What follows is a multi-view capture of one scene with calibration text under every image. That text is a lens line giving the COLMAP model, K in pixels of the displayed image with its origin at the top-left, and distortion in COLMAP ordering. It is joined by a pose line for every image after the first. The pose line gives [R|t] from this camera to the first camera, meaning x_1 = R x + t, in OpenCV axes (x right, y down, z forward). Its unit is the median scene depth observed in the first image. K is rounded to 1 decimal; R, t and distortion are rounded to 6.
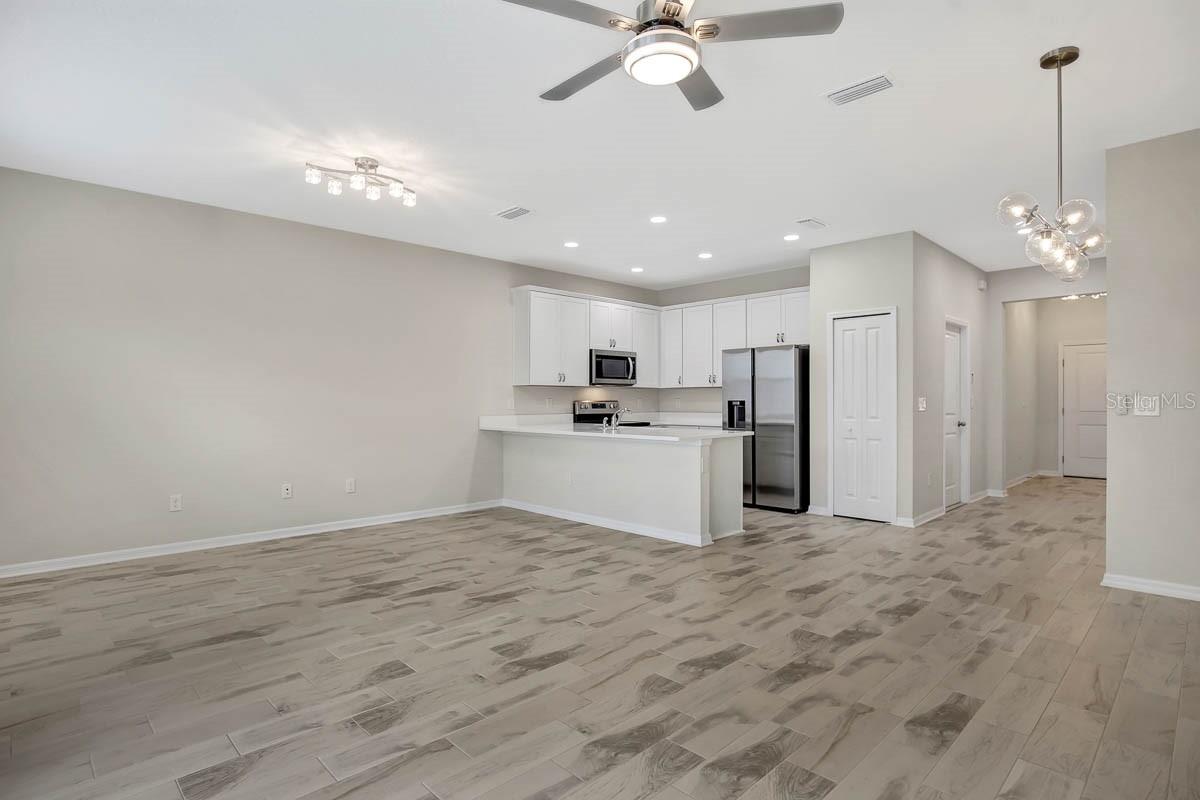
lens RADIAL K [[623.6, 0, 599.9], [0, 623.6, 401.7], [0, 0, 1]] dist [-0.020676, -0.000363]
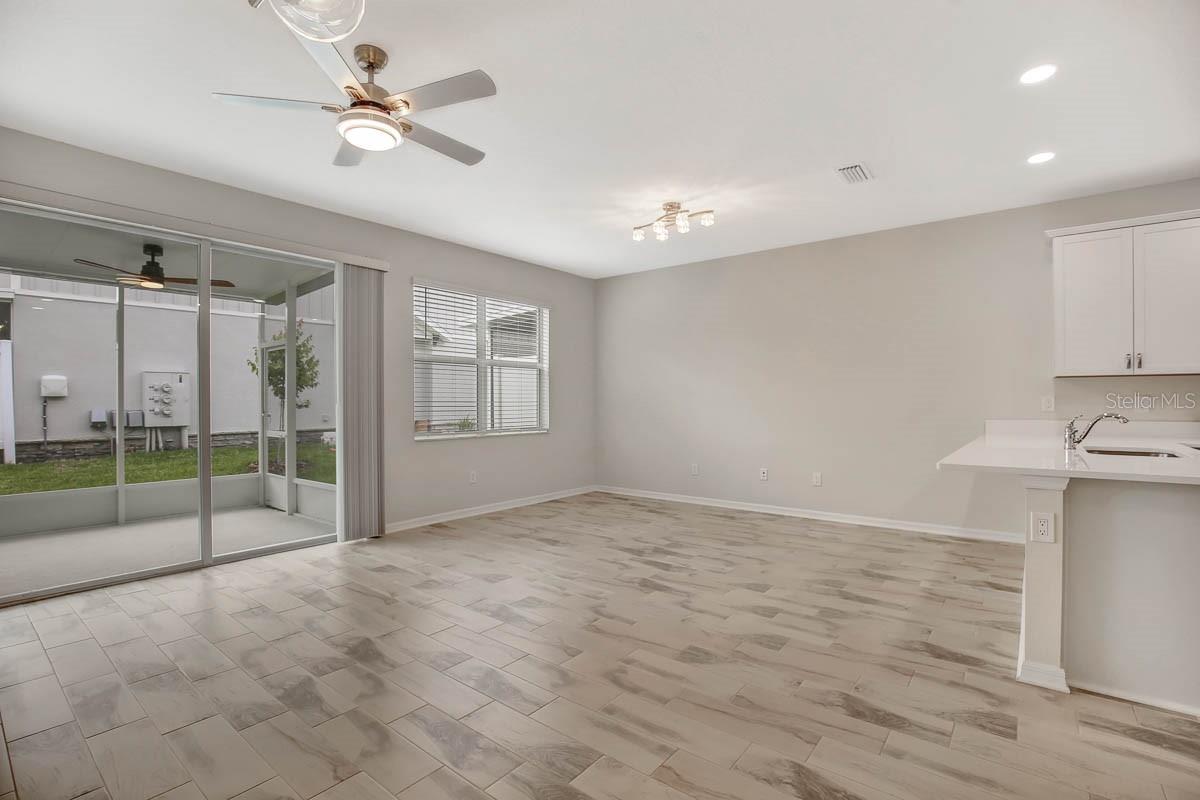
lens RADIAL K [[552.4, 0, 600.3], [0, 552.4, 400.6], [0, 0, 1]] dist [-0.027810, 0.000074]
pose [[0.118071, 0.001283, -0.993004, 0.737445], [0.001553, 0.999998, 0.001477, -0.002451], [0.993004, -0.001717, 0.118068, 0.779336]]
